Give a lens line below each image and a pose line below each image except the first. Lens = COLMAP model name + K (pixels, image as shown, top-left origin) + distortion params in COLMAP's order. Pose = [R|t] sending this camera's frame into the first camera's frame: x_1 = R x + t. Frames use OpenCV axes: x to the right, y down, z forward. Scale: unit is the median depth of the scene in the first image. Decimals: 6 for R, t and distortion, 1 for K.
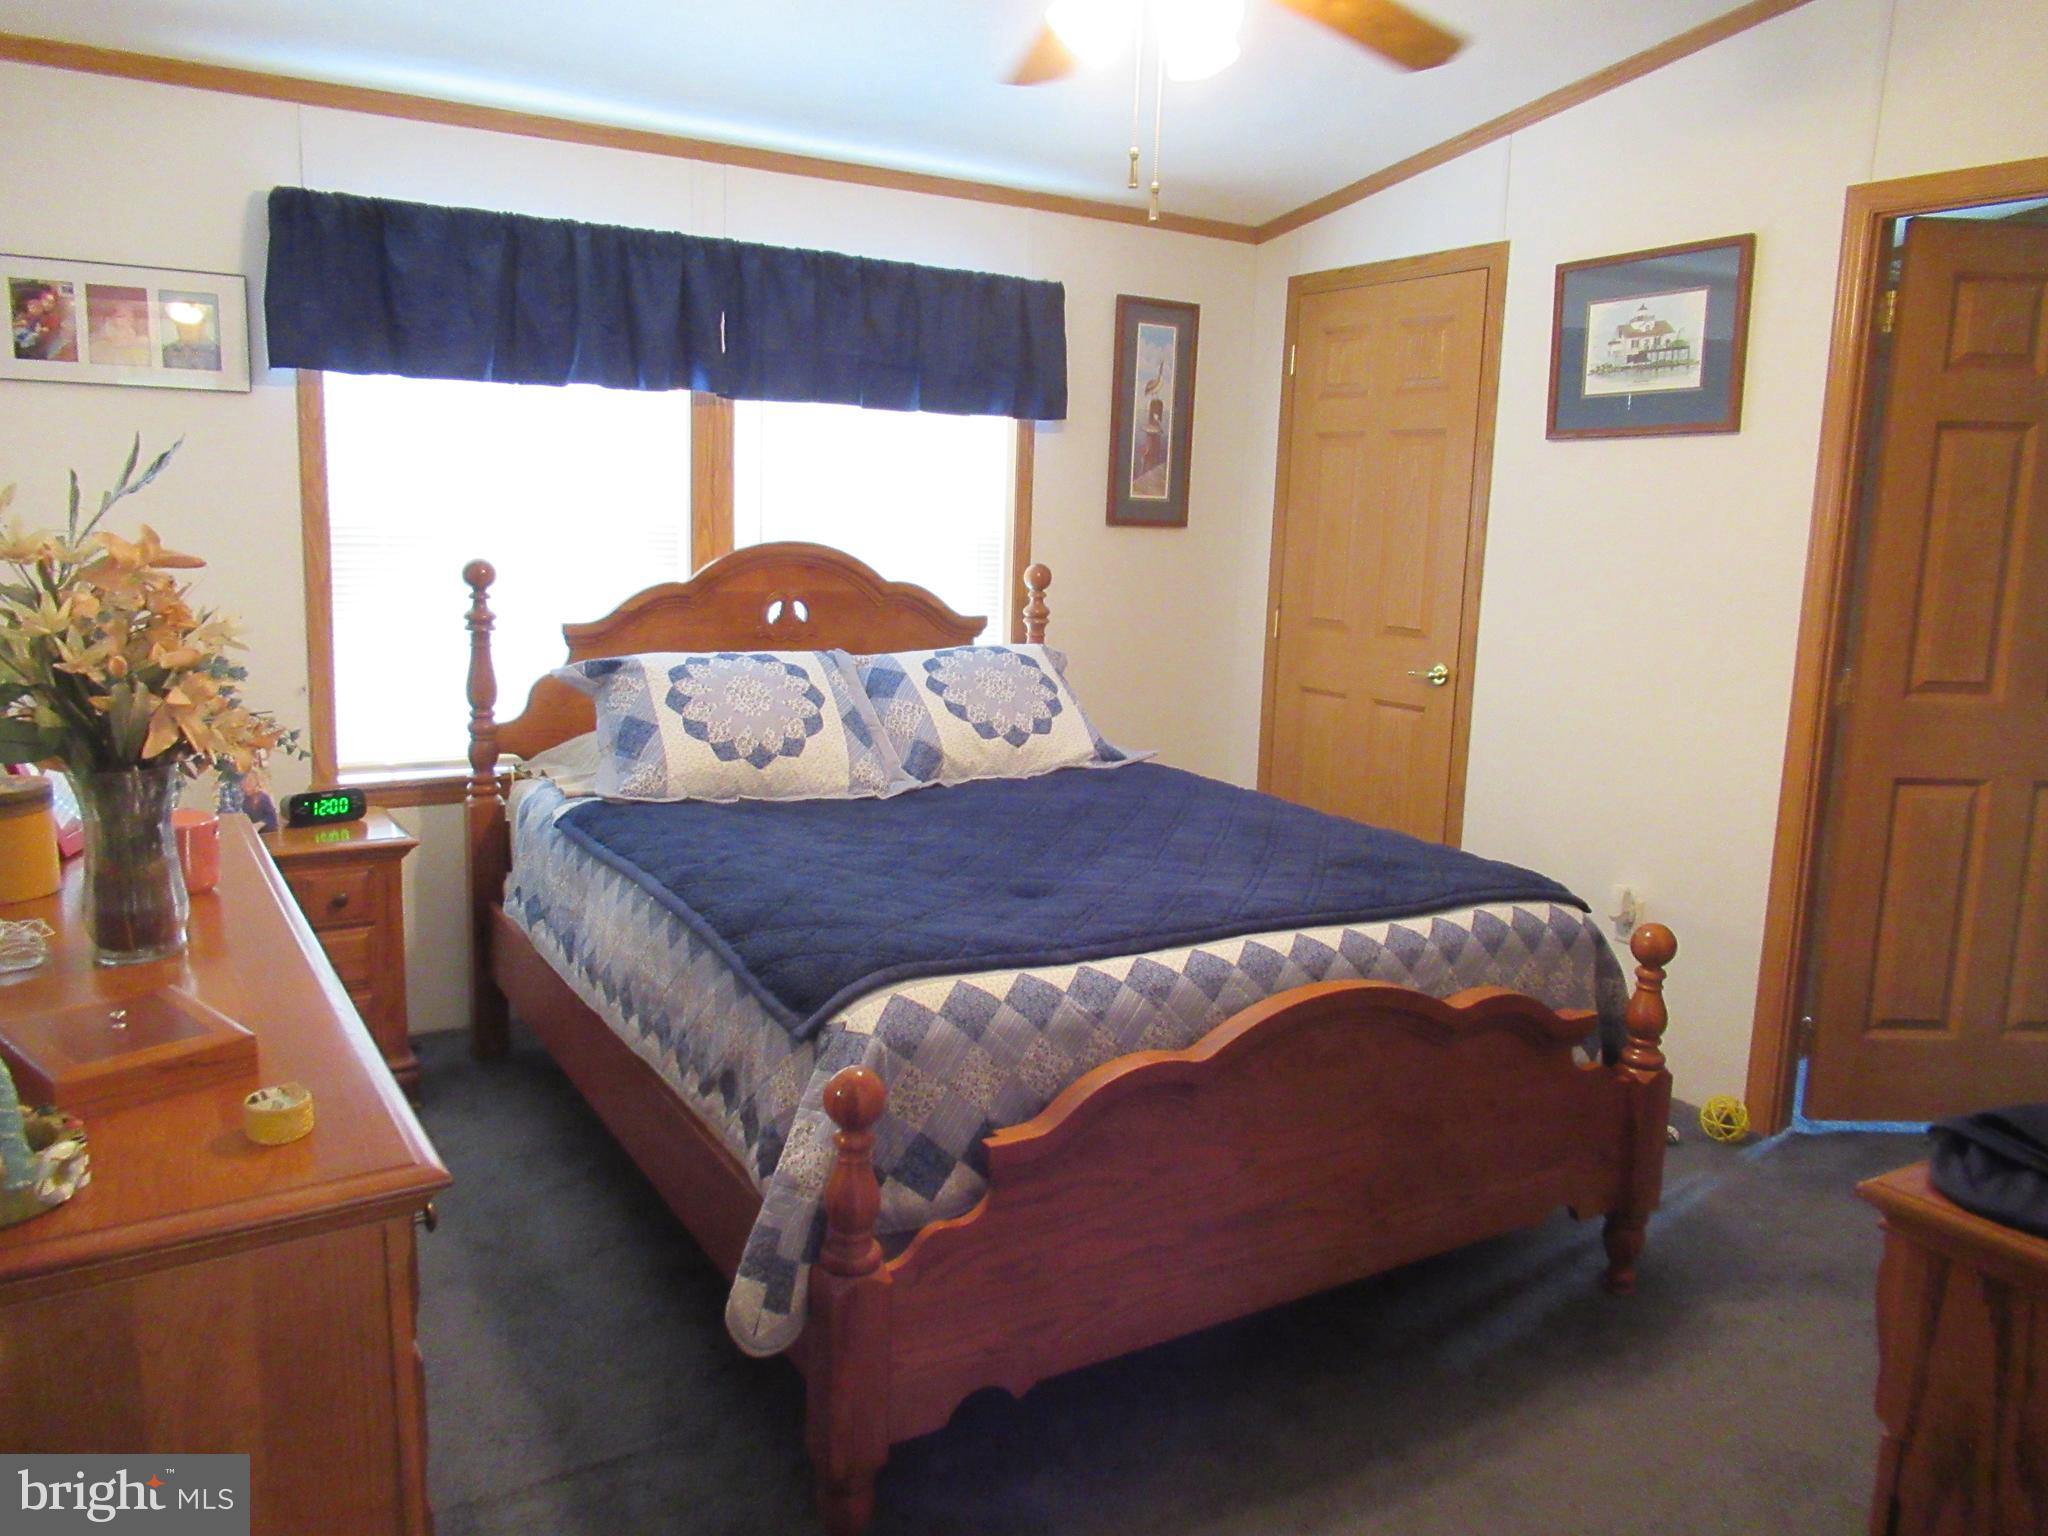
lens RADIAL K [[1530.3, 0, 1031.7], [0, 1530.3, 765.6], [0, 0, 1]] dist [-0.007289, -0.000311]
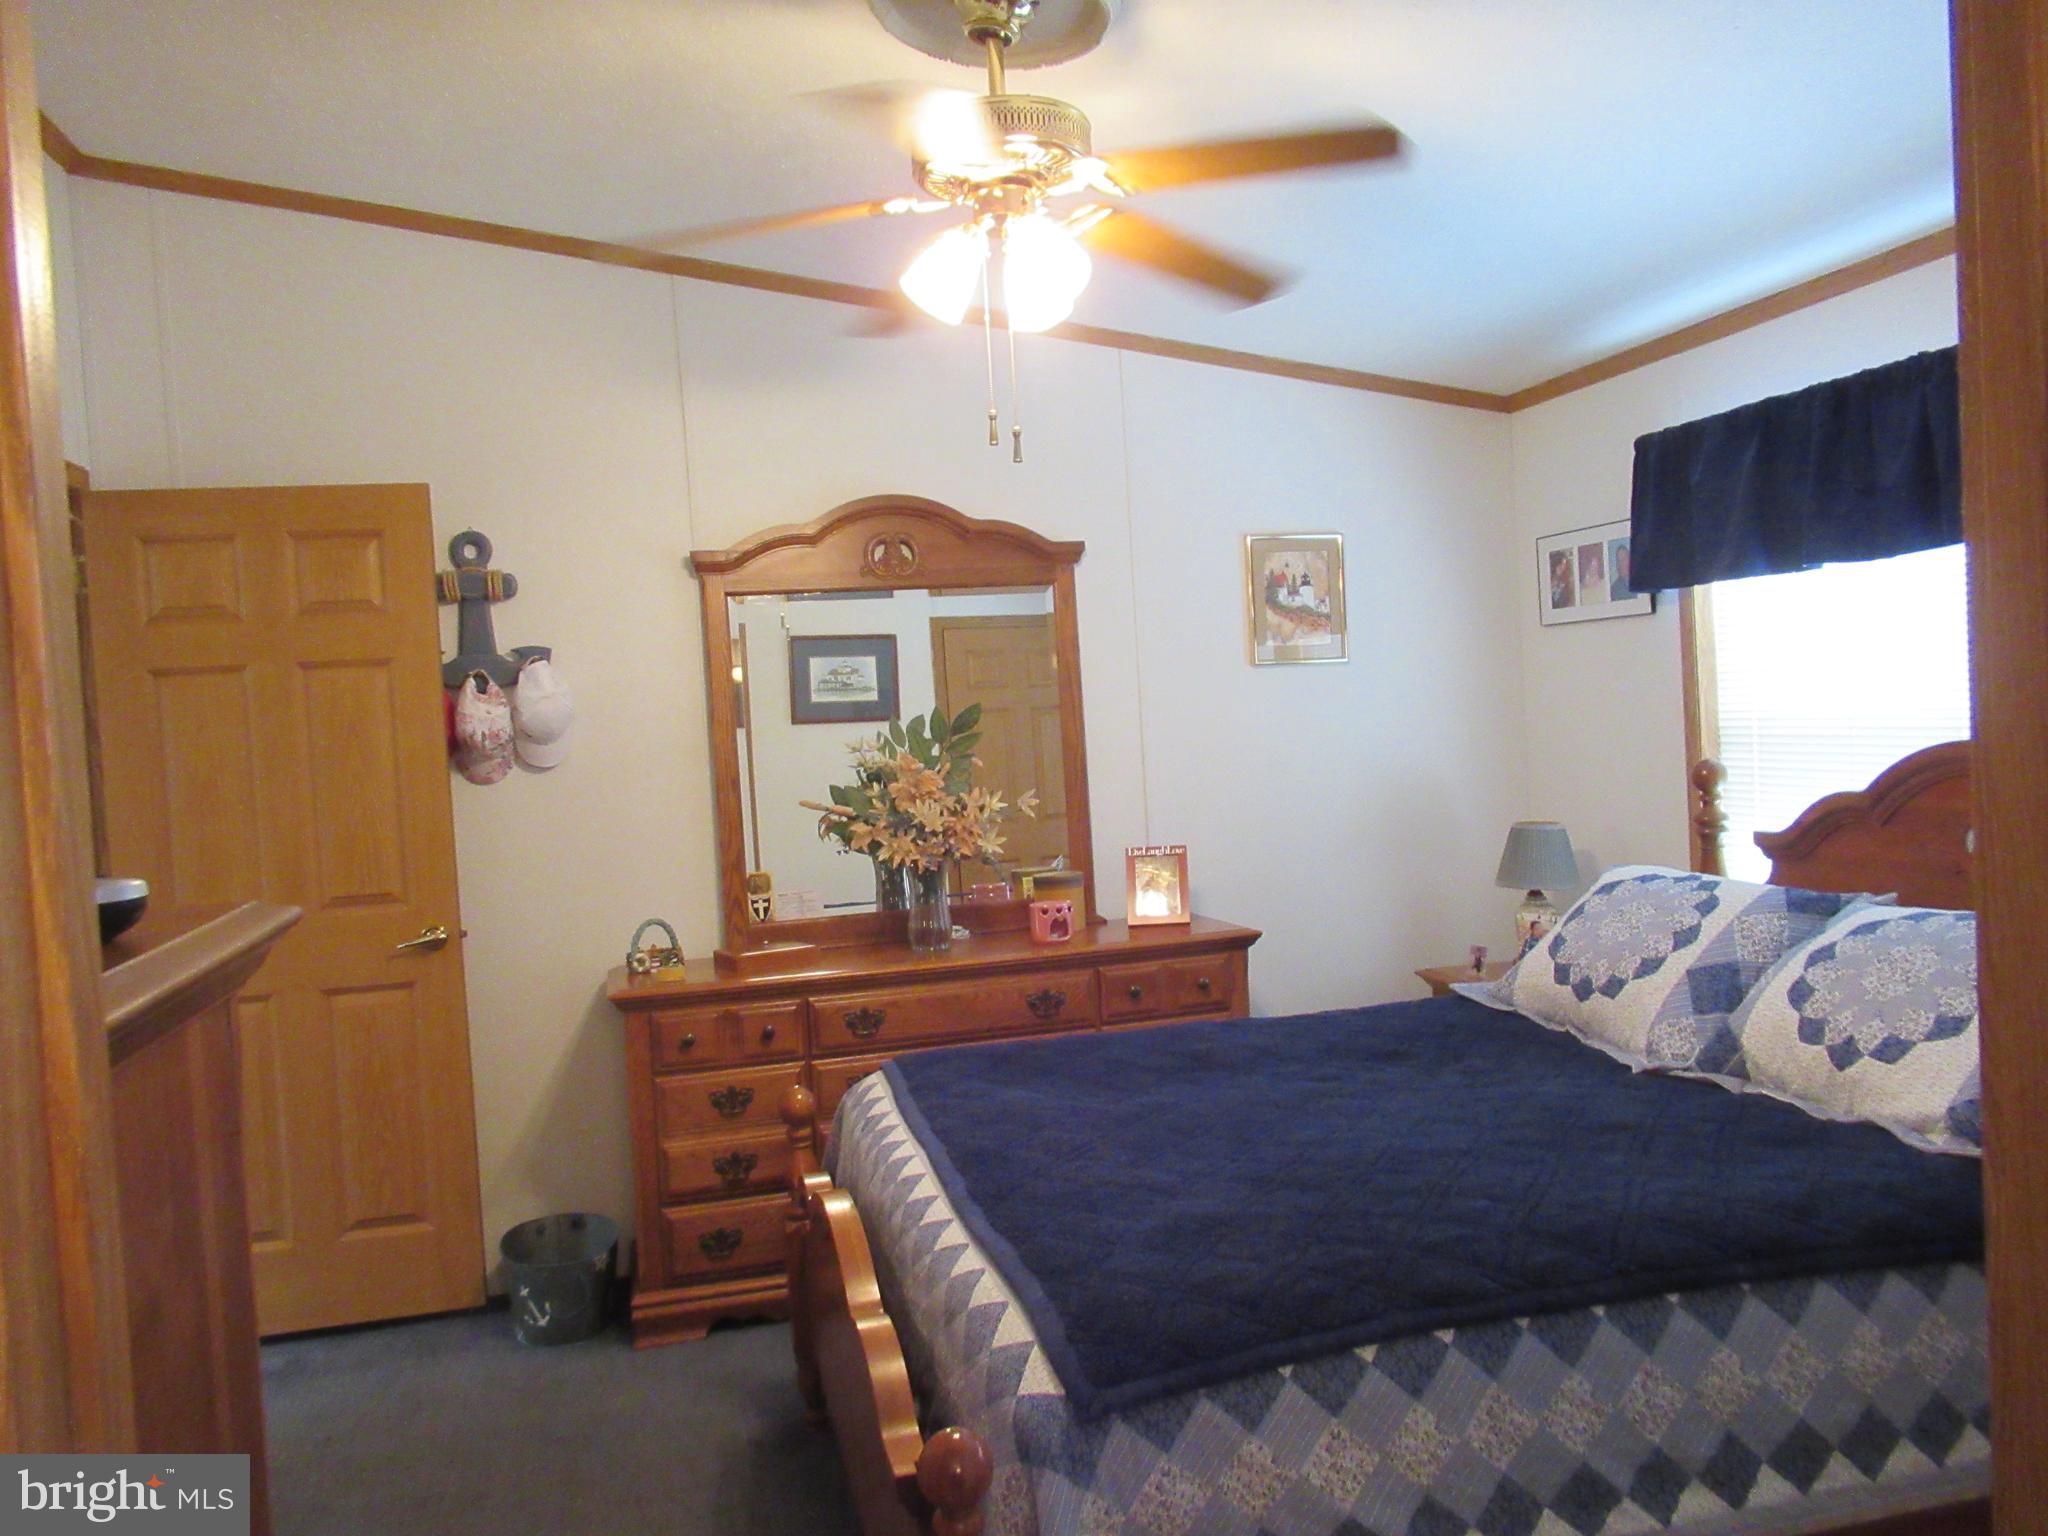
lens RADIAL K [[1530.3, 0, 1025.0], [0, 1530.3, 766.8], [0, 0, 1]] dist [-0.007289, -0.000311]
pose [[-0.303016, 0.023783, -0.952689, 0.719857], [-0.115472, 0.991406, 0.061477, -0.141825], [0.945964, 0.128638, -0.297666, 0.888904]]
